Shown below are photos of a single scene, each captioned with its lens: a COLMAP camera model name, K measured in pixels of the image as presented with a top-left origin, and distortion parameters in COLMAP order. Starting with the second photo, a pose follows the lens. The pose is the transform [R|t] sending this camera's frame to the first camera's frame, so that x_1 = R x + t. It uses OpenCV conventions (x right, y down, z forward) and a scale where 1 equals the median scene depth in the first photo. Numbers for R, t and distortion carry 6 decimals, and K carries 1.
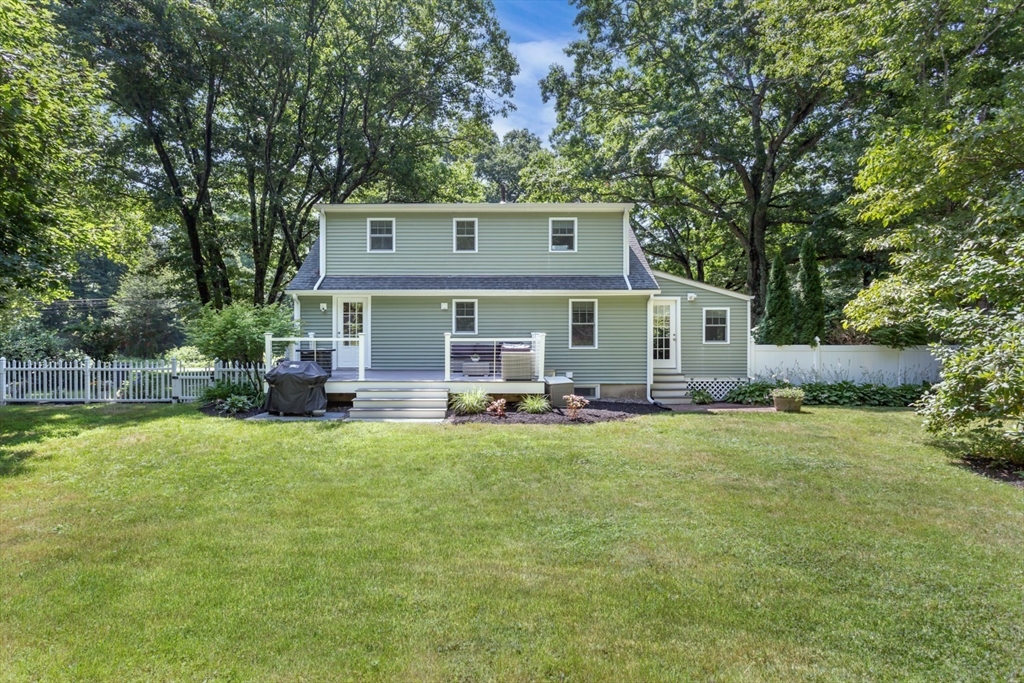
lens RADIAL K [[519.9, 0, 505.9], [0, 519.9, 347.9], [0, 0, 1]] dist [0.023427, 0.000250]
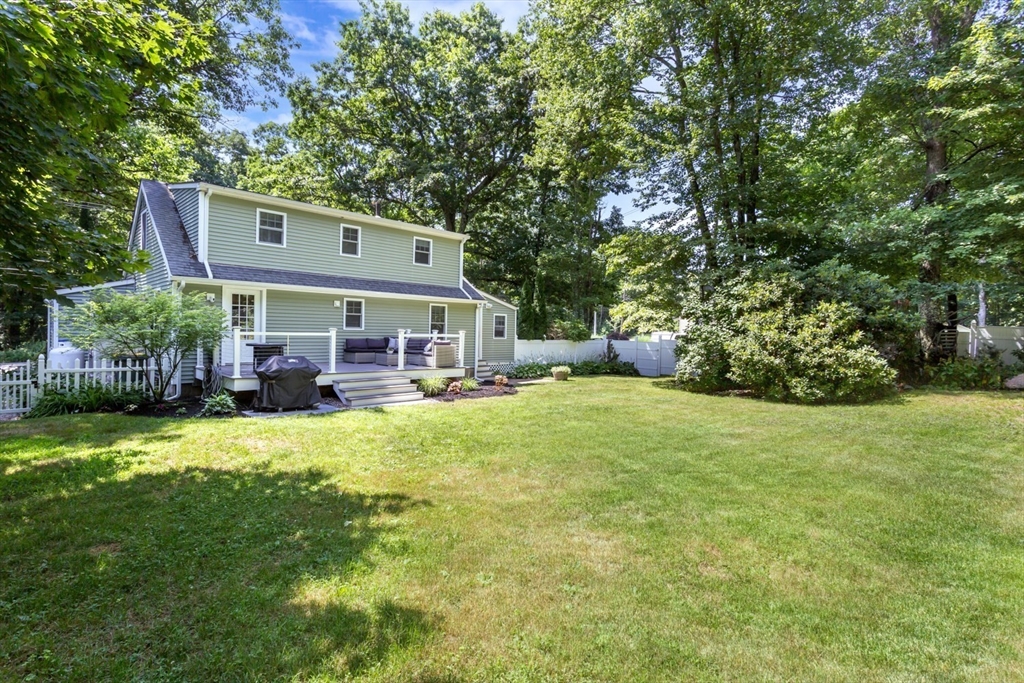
lens RADIAL K [[483.2, 0, 507.7], [0, 483.2, 338.0], [0, 0, 1]] dist [-0.001595, 0.002613]
pose [[0.702726, 0.004968, 0.711443, -0.576310], [-0.000573, 0.999979, -0.006417, -0.002255], [-0.711460, 0.004102, 0.702715, 0.037837]]
